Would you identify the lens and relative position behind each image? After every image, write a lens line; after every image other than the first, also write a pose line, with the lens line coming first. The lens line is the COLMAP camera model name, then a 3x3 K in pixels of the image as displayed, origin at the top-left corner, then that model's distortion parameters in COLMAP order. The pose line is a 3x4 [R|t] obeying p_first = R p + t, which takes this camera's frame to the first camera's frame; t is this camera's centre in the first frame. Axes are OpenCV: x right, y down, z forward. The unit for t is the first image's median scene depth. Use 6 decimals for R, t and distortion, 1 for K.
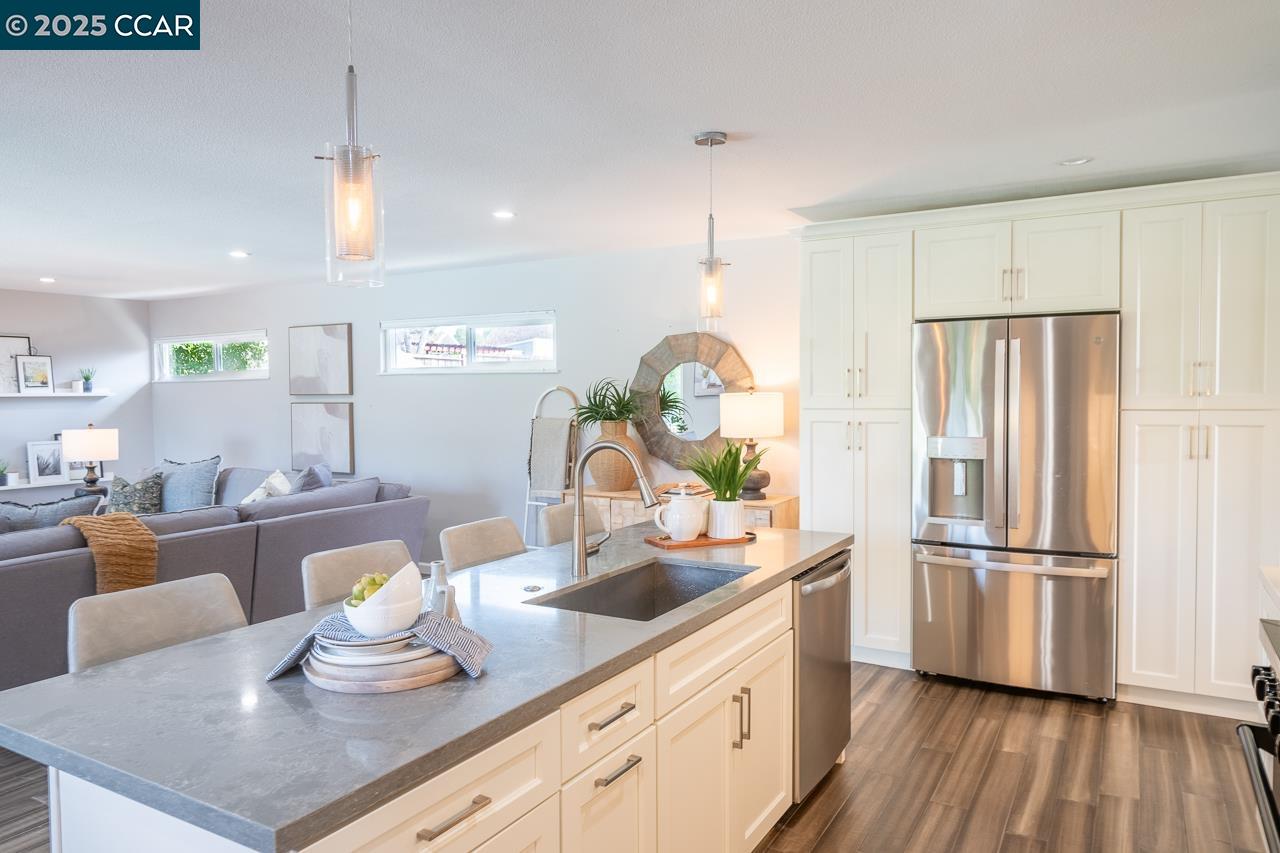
lens RADIAL K [[862.2, 0, 648.4], [0, 862.2, 426.1], [0, 0, 1]] dist [-0.001336, 0.000288]
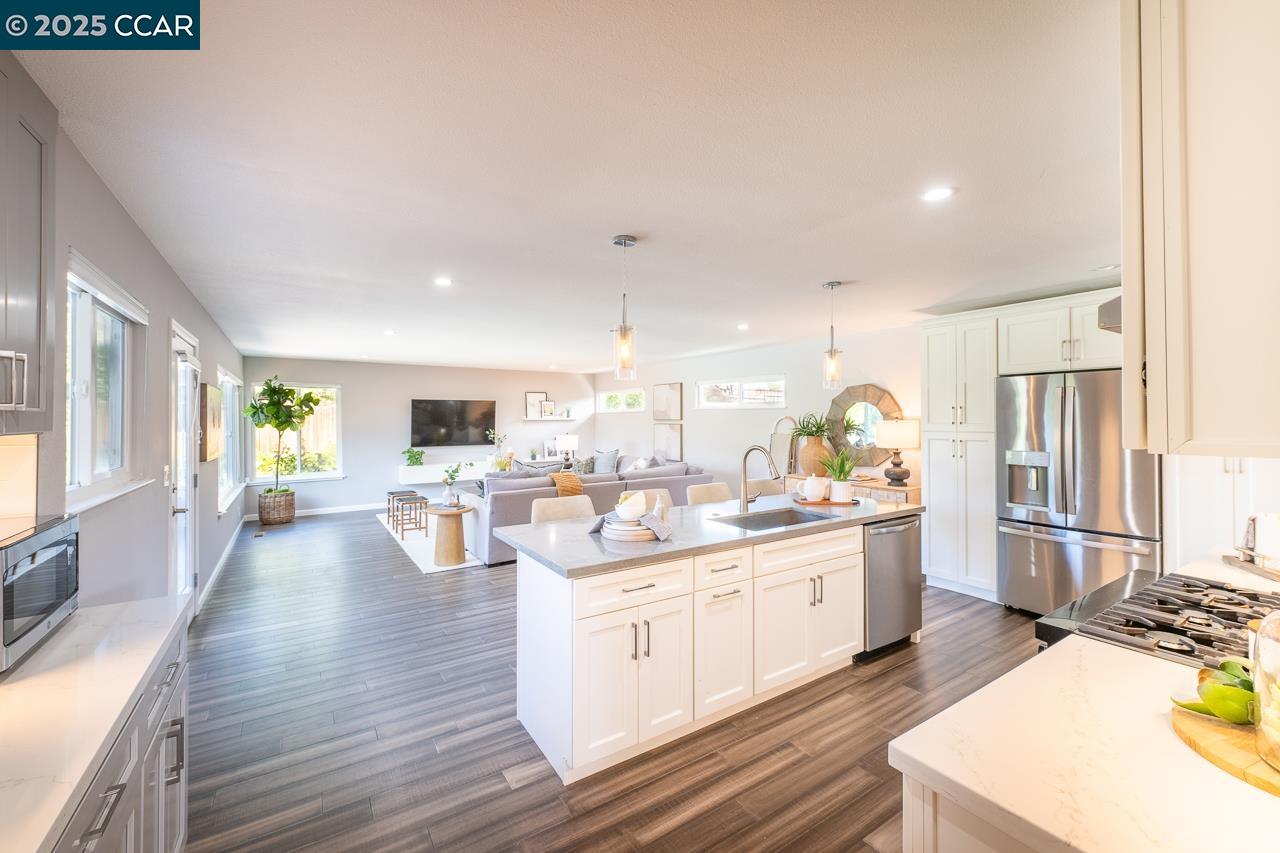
lens RADIAL K [[525.0, 0, 633.2], [0, 525.0, 415.6], [0, 0, 1]] dist [0.003008, -0.000009]
pose [[0.888525, 0.001996, -0.458824, 0.134162], [-0.021274, 0.999094, -0.036851, -0.001016], [0.458335, 0.042504, 0.887763, -0.119425]]
